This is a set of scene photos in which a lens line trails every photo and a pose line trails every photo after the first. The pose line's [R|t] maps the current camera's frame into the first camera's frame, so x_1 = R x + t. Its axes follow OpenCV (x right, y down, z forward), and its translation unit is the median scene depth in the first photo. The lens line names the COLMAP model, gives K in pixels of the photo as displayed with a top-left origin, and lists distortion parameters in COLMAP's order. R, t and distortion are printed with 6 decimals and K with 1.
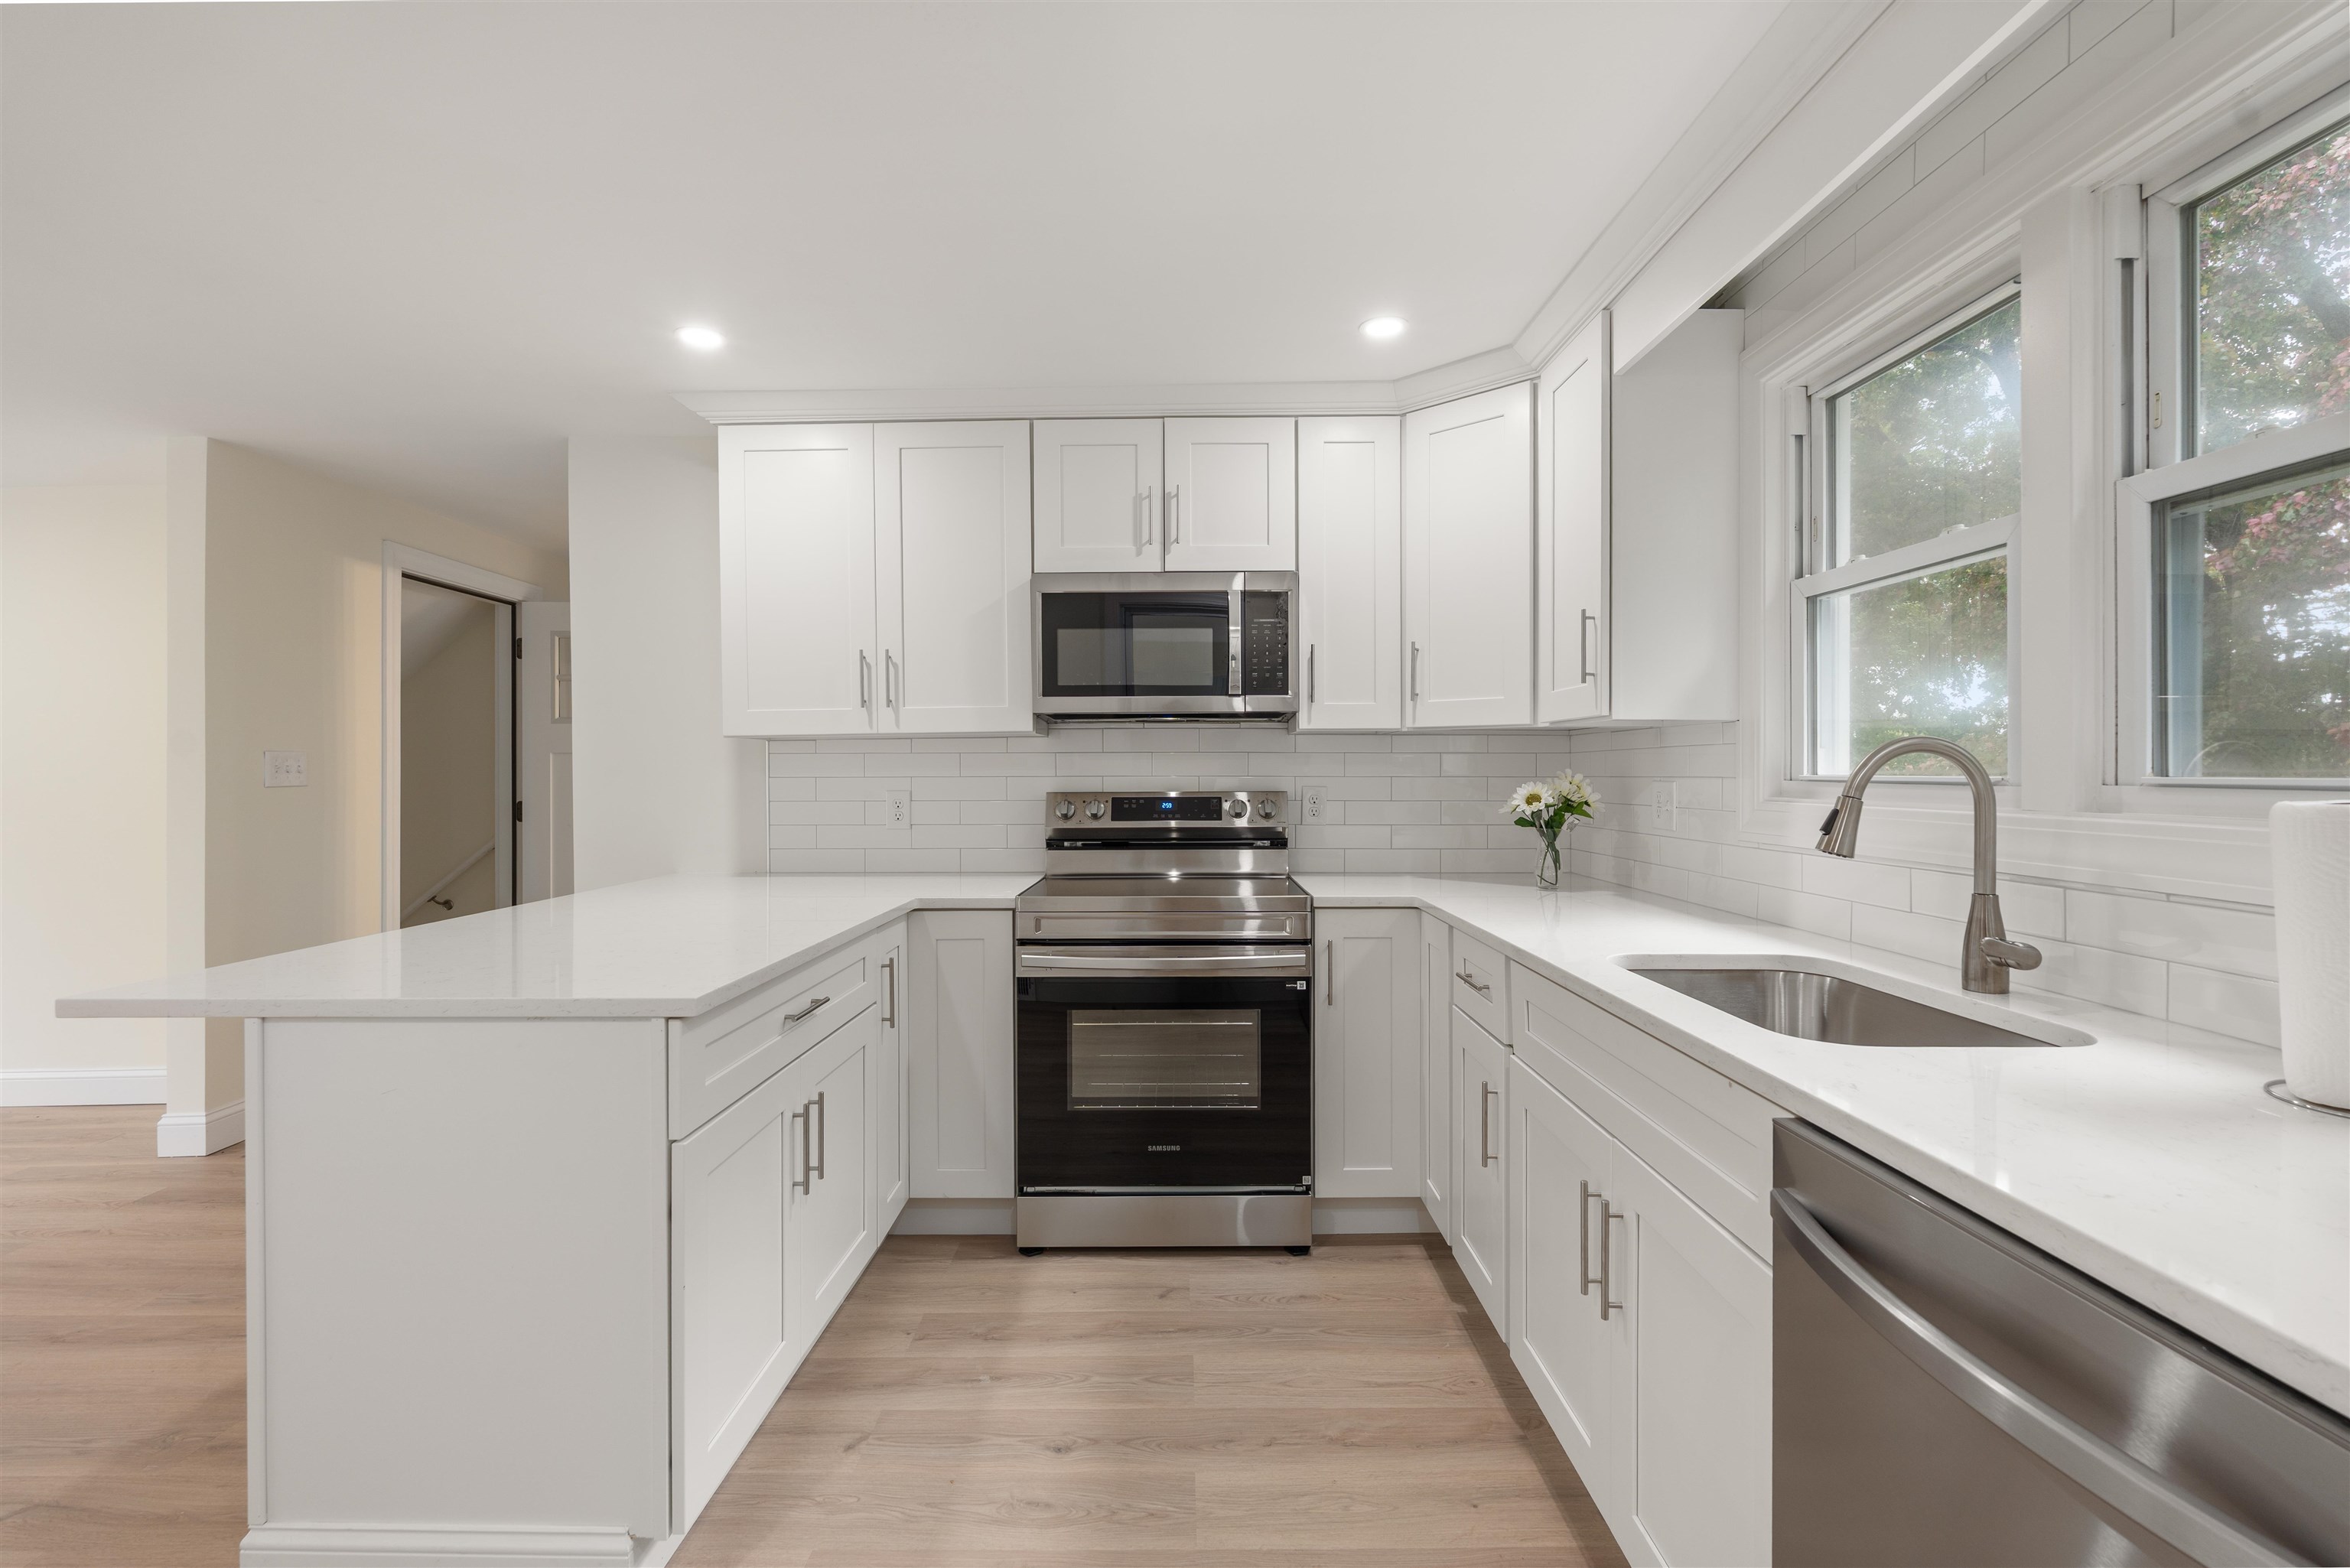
lens RADIAL K [[1041.3, 0, 1181.7], [0, 1041.3, 763.9], [0, 0, 1]] dist [-0.003904, 0.000860]
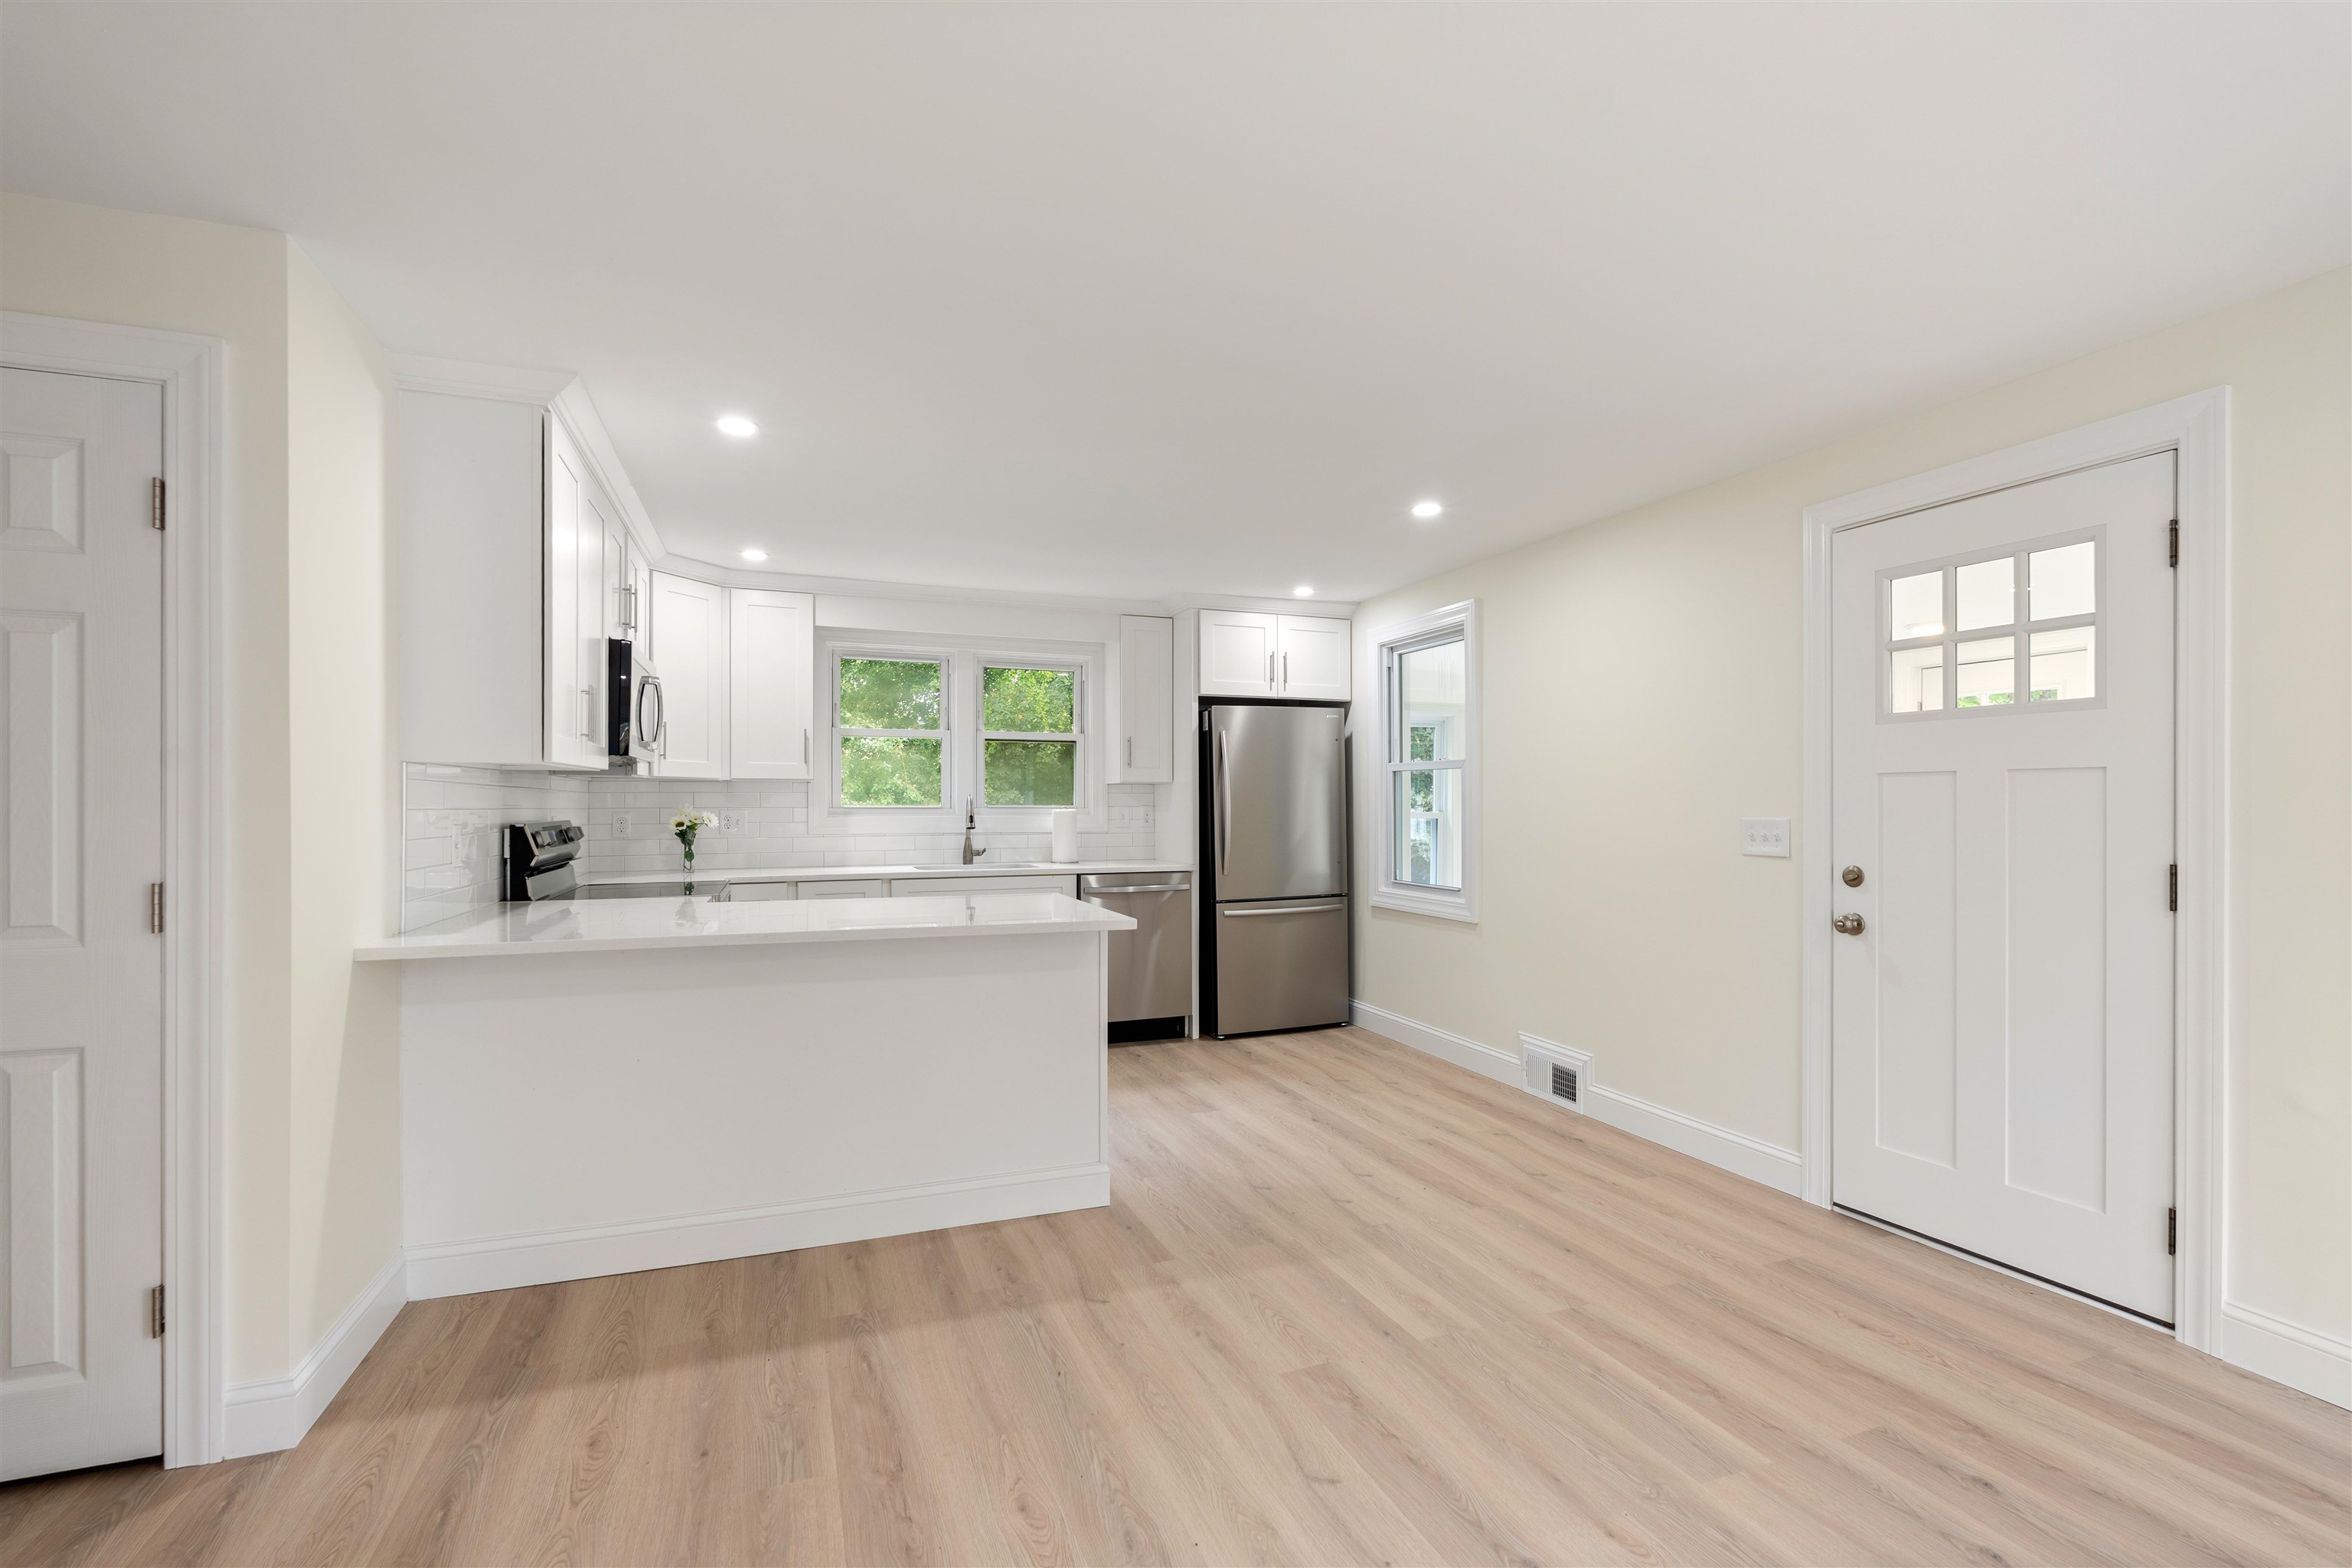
lens RADIAL K [[1042.2, 0, 1182.6], [0, 1042.2, 812.1], [0, 0, 1]] dist [-0.003904, 0.000860]
pose [[-0.364002, -0.001199, 0.931397, -1.595382], [-0.002275, 0.999997, 0.000398, 0.016702], [-0.931395, -0.001974, -0.364004, 0.892245]]
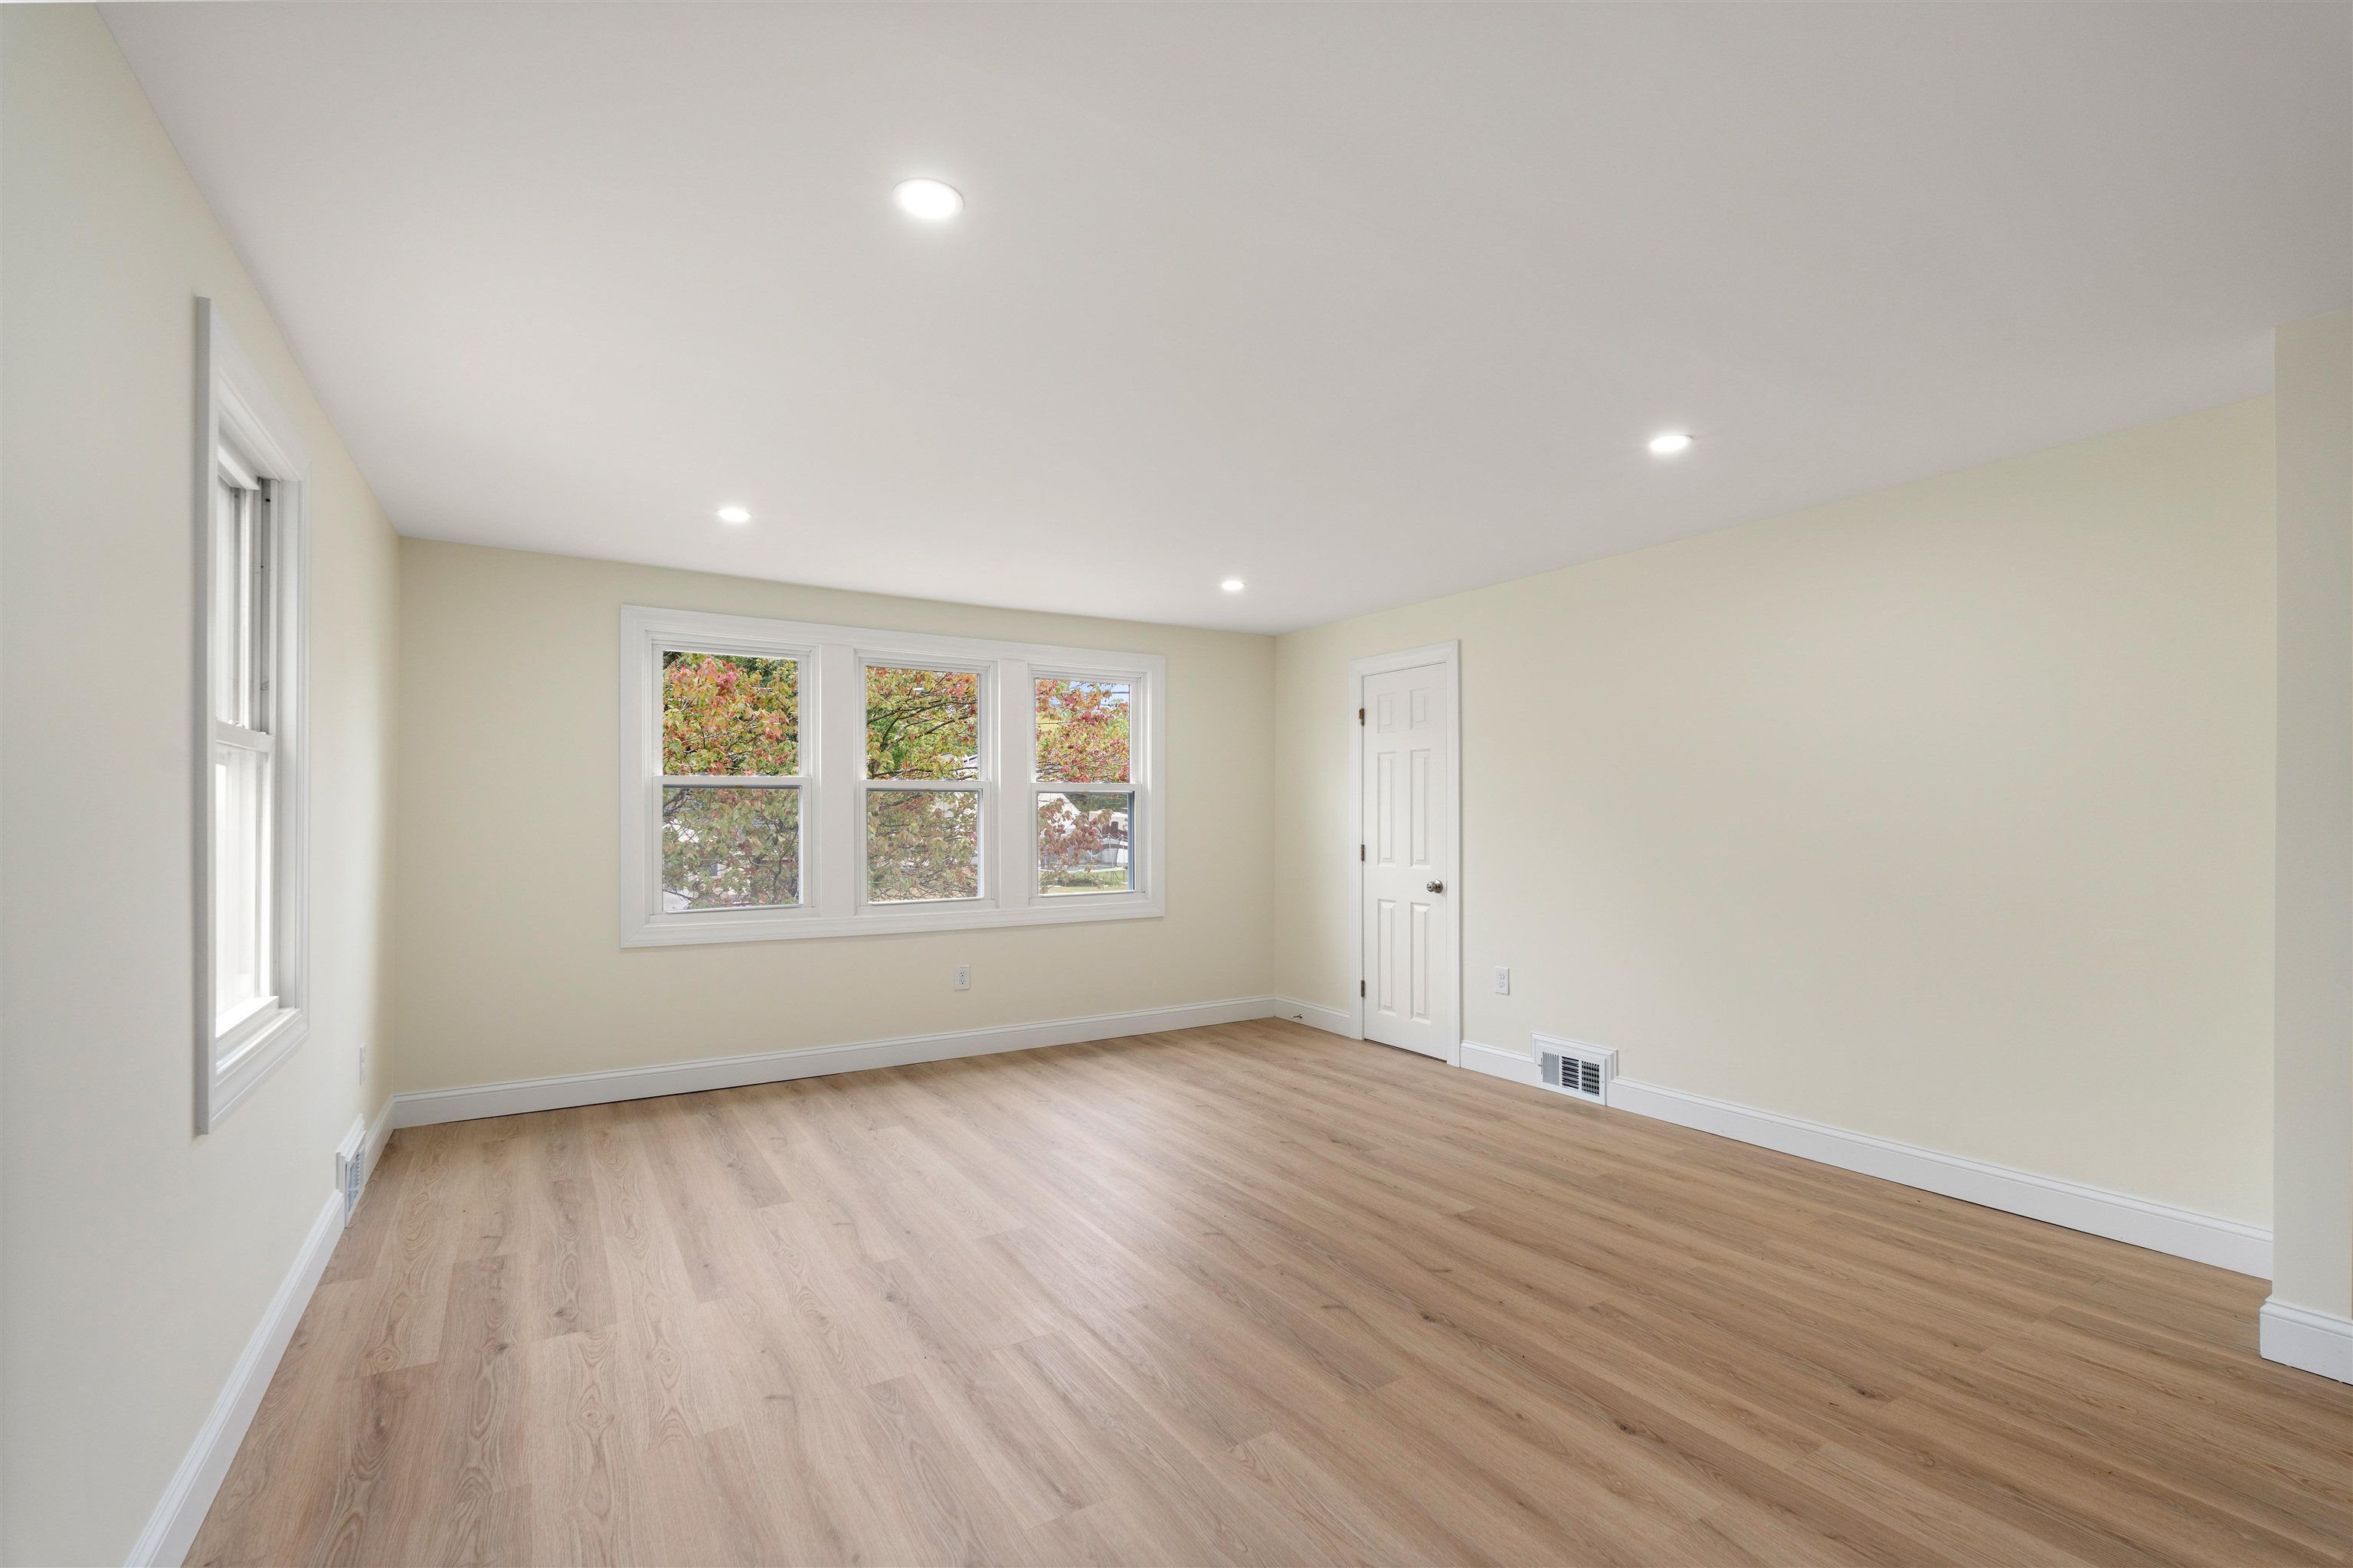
lens RADIAL K [[1042.7, 0, 1171.5], [0, 1042.7, 796.6], [0, 0, 1]] dist [-0.003904, 0.000860]
pose [[0.521467, -0.000926, -0.853271, -0.924717], [-0.001376, 0.999997, -0.001926, 0.001586], [0.853270, 0.002179, 0.521465, 0.001396]]
